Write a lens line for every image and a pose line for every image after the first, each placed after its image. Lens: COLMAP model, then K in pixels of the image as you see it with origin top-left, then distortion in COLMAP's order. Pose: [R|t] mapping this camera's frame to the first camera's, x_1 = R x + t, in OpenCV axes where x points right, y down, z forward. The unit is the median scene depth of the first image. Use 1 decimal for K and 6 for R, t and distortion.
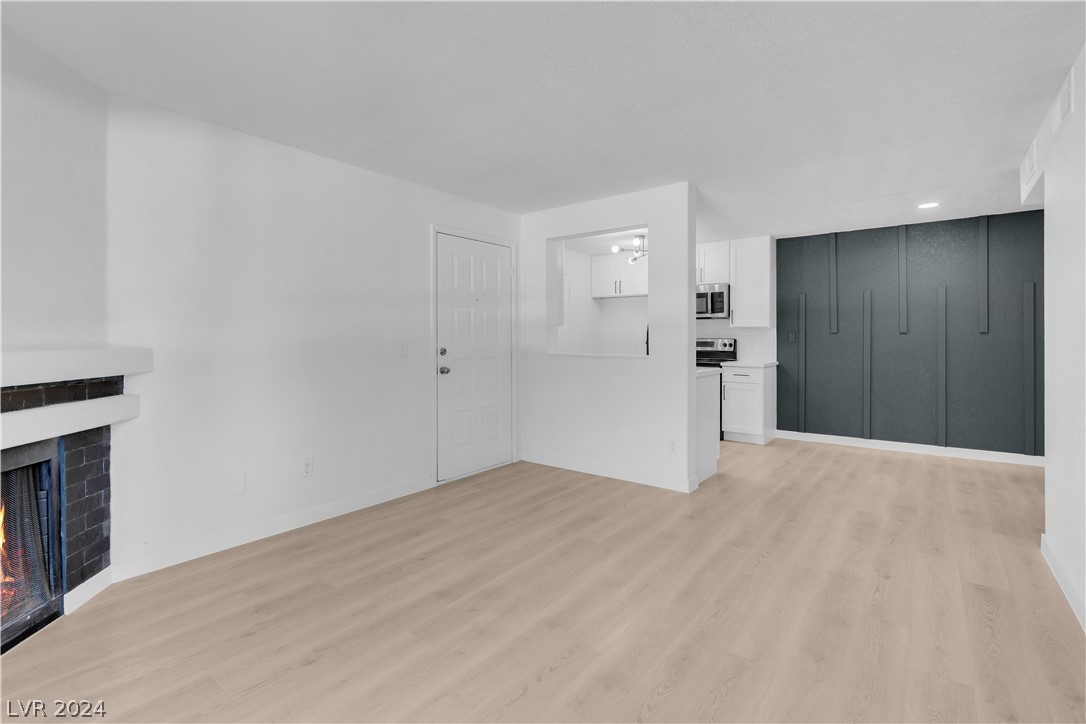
lens RADIAL K [[498.8, 0, 542.5], [0, 498.8, 340.4], [0, 0, 1]] dist [-0.001673, 0.000078]
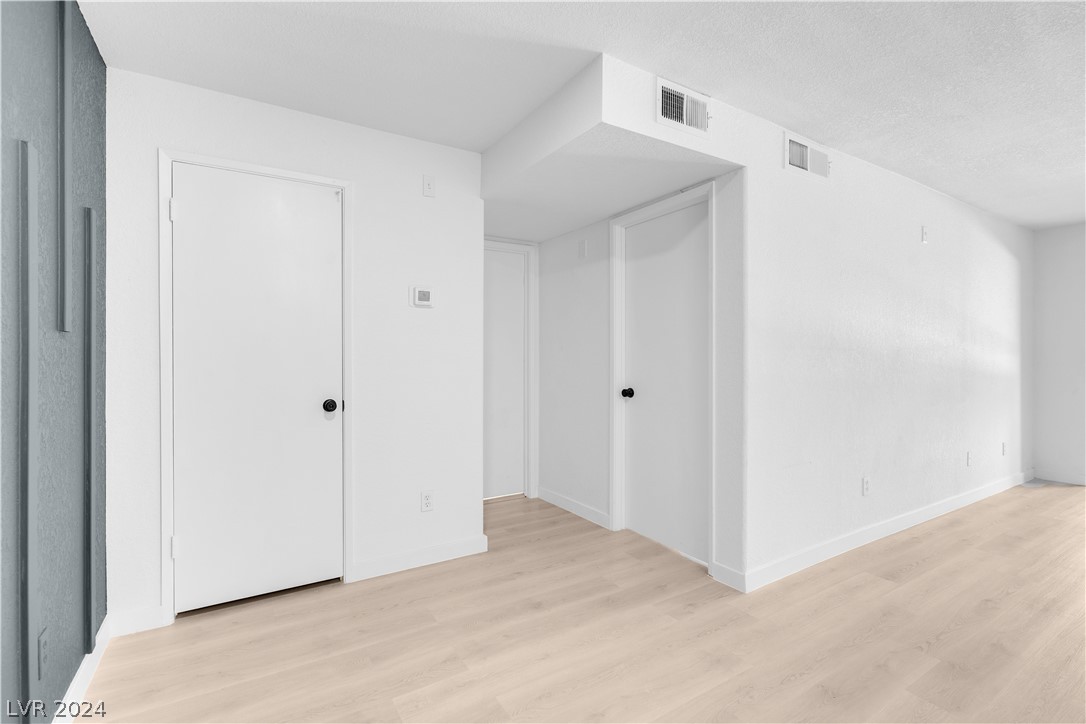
lens RADIAL K [[492.7, 0, 538.7], [0, 492.7, 357.7], [0, 0, 1]] dist [-0.000609, 0.000412]
pose [[-0.937794, -0.001280, 0.347189, 0.680907], [-0.000035, 0.999994, 0.003592, -0.001080], [-0.347191, 0.003357, -0.937788, 1.269926]]
